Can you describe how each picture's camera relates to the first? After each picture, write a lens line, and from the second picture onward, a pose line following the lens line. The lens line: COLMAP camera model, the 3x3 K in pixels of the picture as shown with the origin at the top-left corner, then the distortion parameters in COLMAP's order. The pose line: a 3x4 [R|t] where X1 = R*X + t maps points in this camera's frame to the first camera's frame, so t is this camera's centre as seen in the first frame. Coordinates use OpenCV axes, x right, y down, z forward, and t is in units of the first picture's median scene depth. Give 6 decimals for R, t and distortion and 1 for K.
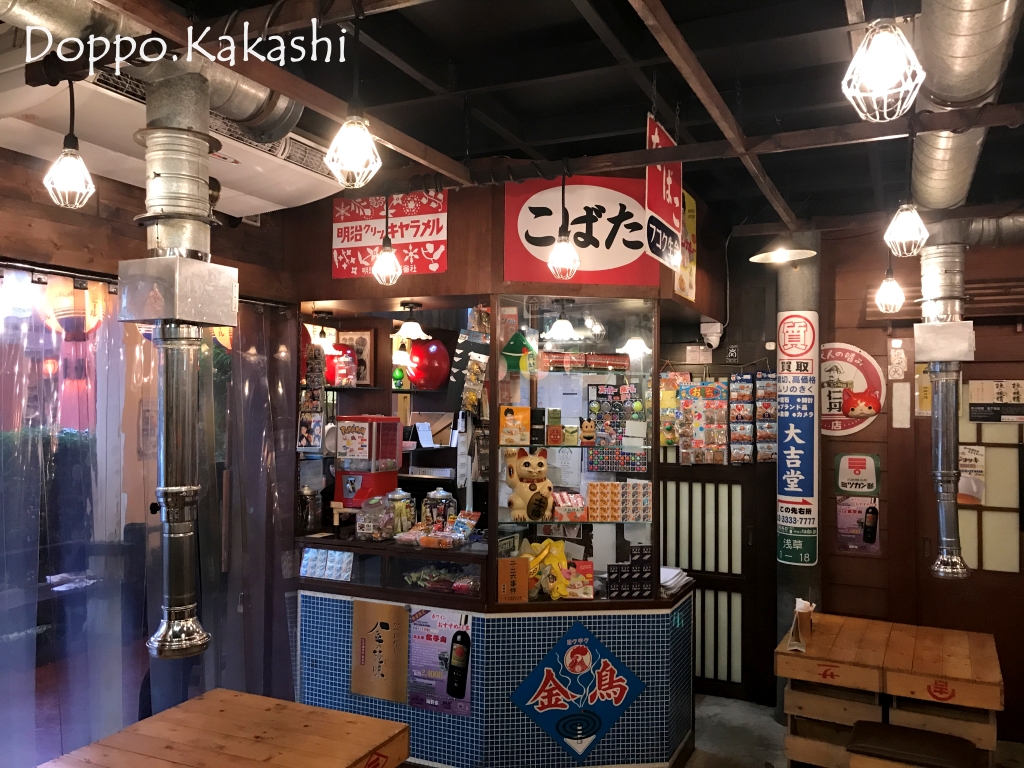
lens RADIAL K [[821.9, 0, 515.2], [0, 821.9, 386.2], [0, 0, 1]] dist [-0.013898, 0.015158]
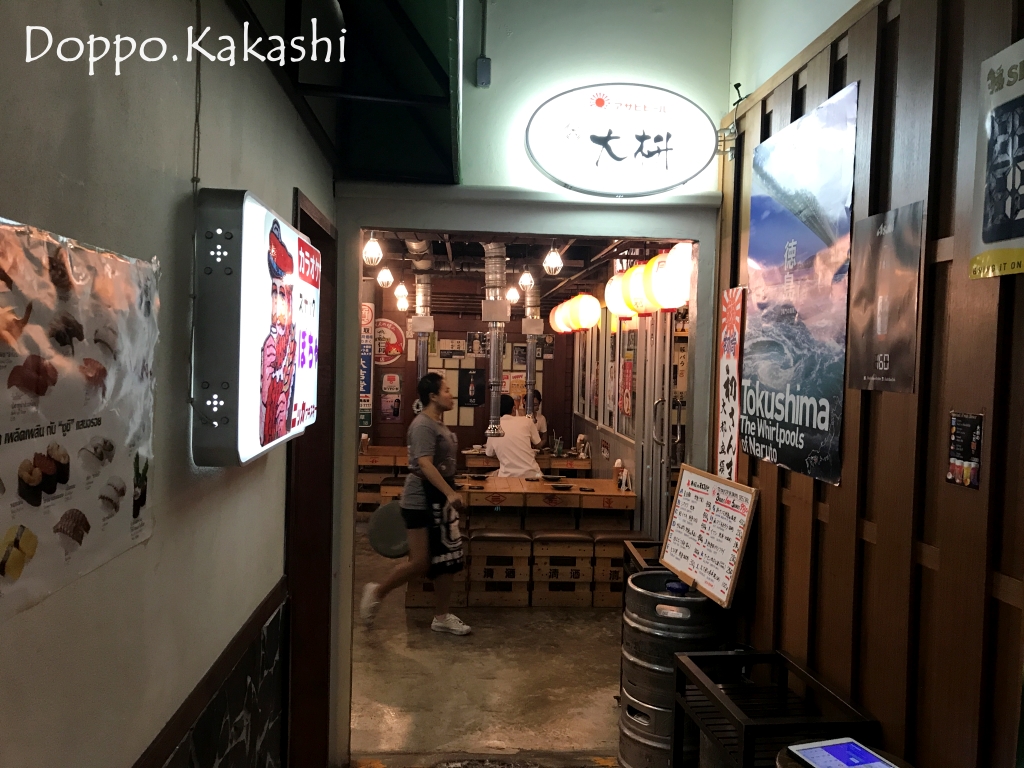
lens RADIAL K [[821.9, 0, 514.2], [0, 821.9, 381.7], [0, 0, 1]] dist [-0.013898, 0.015158]
pose [[0.870704, -0.001277, 0.491805, -0.327855], [-0.030237, 0.997966, 0.056125, -0.021851], [-0.490877, -0.063739, 0.868894, -0.942347]]
